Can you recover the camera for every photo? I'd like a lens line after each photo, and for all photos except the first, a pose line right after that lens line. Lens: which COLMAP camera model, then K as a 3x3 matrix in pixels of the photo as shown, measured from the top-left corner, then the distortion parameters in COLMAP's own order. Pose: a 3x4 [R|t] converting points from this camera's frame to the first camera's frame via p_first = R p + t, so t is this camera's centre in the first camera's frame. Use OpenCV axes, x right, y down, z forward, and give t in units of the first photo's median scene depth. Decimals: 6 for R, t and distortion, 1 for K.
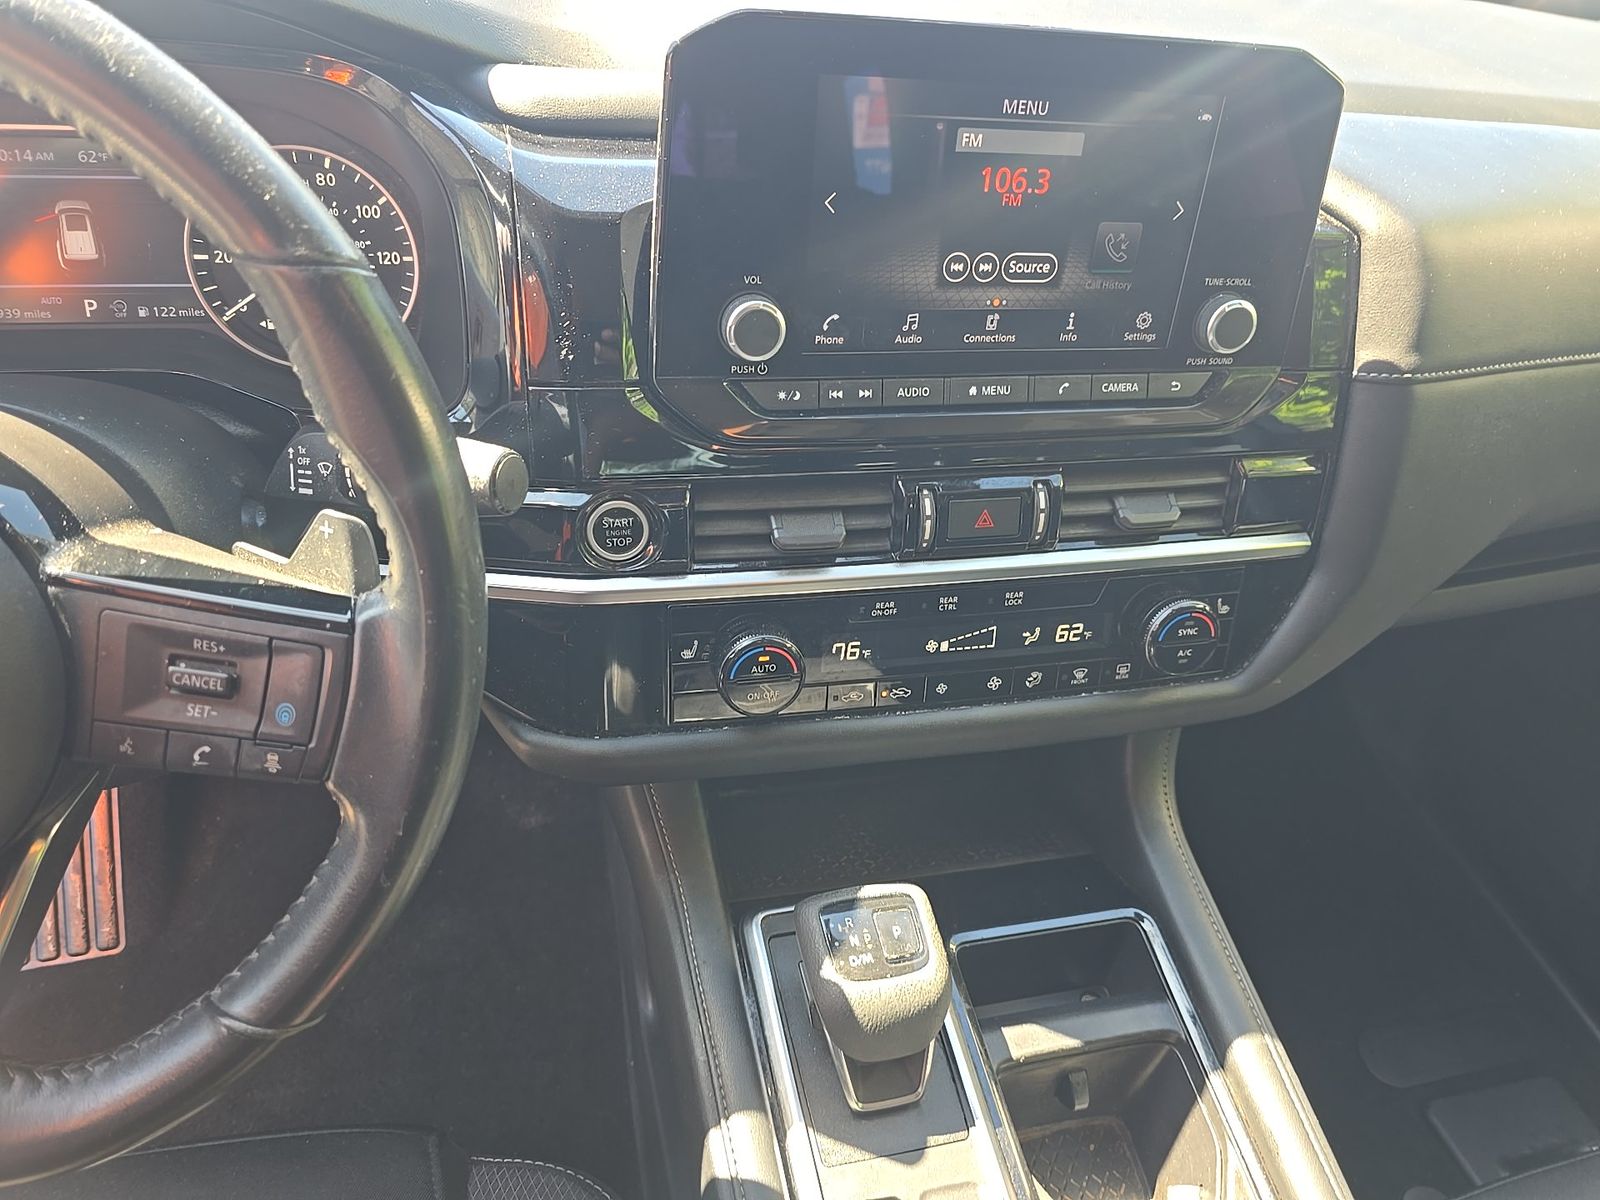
lens RADIAL K [[1096.0, 0, 800.0], [0, 1096.0, 600.0], [0, 0, 1]] dist [0.030617, -0.054526]
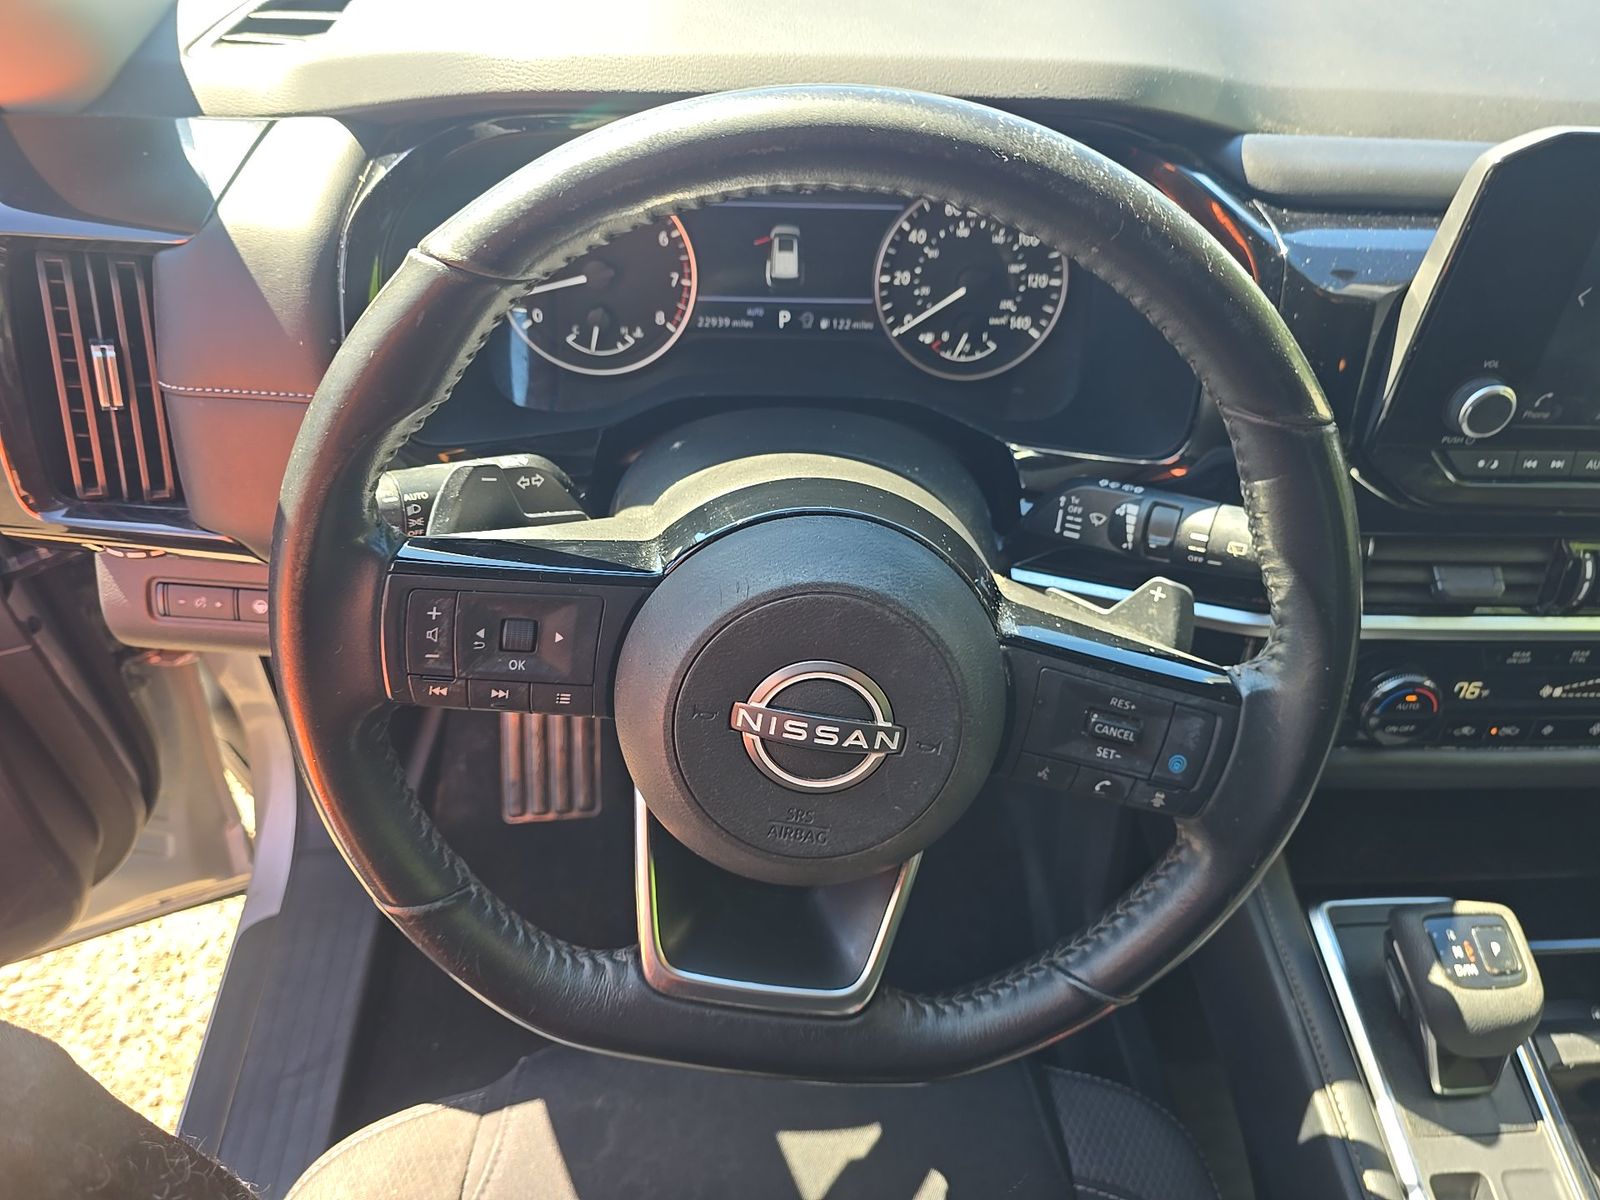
lens RADIAL K [[1096.0, 0, 800.0], [0, 1096.0, 600.0], [0, 0, 1]] dist [0.030617, -0.054526]
pose [[0.981085, 0.096665, -0.167713, -0.453397], [-0.076800, 0.989659, 0.121147, -0.127821], [0.177690, -0.105975, 0.978364, -0.173040]]
